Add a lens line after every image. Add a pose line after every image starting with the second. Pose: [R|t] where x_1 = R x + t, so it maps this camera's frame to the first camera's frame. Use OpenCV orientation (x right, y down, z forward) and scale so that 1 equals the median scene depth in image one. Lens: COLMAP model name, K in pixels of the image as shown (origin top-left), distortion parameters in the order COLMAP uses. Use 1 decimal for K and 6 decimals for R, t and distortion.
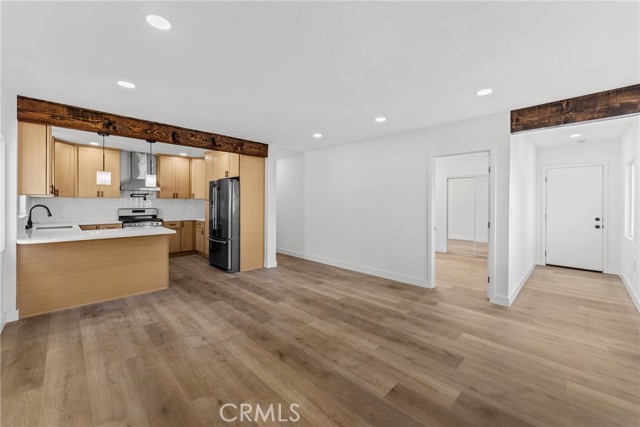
lens RADIAL K [[256.9, 0, 319.9], [0, 256.9, 205.7], [0, 0, 1]] dist [-0.001680, 0.000112]
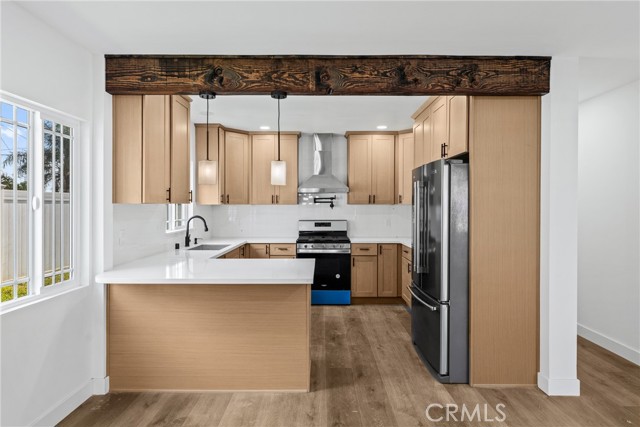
lens RADIAL K [[364.5, 0, 319.3], [0, 364.5, 205.8], [0, 0, 1]] dist [-0.000950, -0.000390]
pose [[0.707081, -0.004059, -0.707121, -0.095158], [-0.005652, 0.999919, -0.011392, -0.025074], [0.707110, 0.012052, 0.707000, 0.561469]]
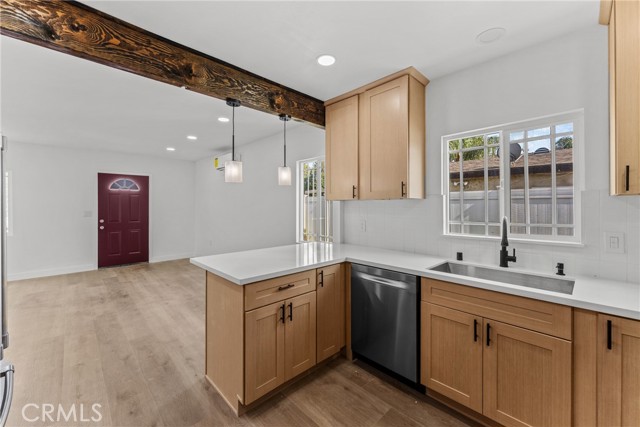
lens RADIAL K [[256.9, 0, 319.9], [0, 256.9, 205.7], [0, 0, 1]] dist [-0.001680, 0.000112]
pose [[-0.999914, -0.005096, 0.012061, -0.882422], [-0.005006, 0.999960, 0.007412, -0.027452], [-0.012098, 0.007351, -0.999900, 1.615789]]
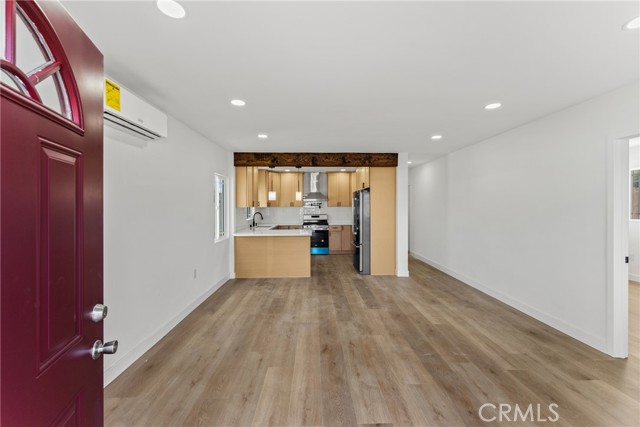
lens RADIAL K [[256.9, 0, 319.9], [0, 256.9, 205.7], [0, 0, 1]] dist [-0.001680, 0.000112]
pose [[0.725955, -0.008657, -0.687688, 0.373654], [-0.000551, 0.999913, -0.013169, -0.027501], [0.687742, 0.009939, 0.725887, 0.086519]]
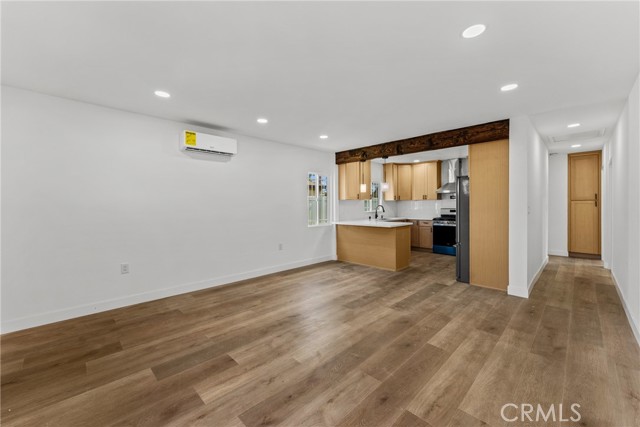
lens RADIAL K [[256.9, 0, 319.9], [0, 256.9, 205.7], [0, 0, 1]] dist [-0.001680, 0.000112]
pose [[-0.001012, -0.002164, -0.999997, 0.705448], [-0.005945, 0.999980, -0.002158, 0.006077], [0.999982, 0.005942, -0.001025, 0.676148]]
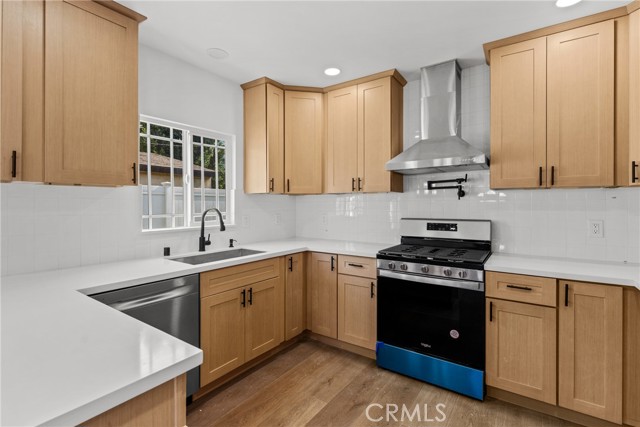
lens RADIAL K [[301.1, 0, 318.6], [0, 301.1, 202.1], [0, 0, 1]] dist [-0.000480, -0.000352]
pose [[0.169768, -0.008536, -0.985447, -0.513510], [-0.009956, 0.999897, -0.010377, -0.012425], [0.985434, 0.011573, 0.169665, 1.248588]]
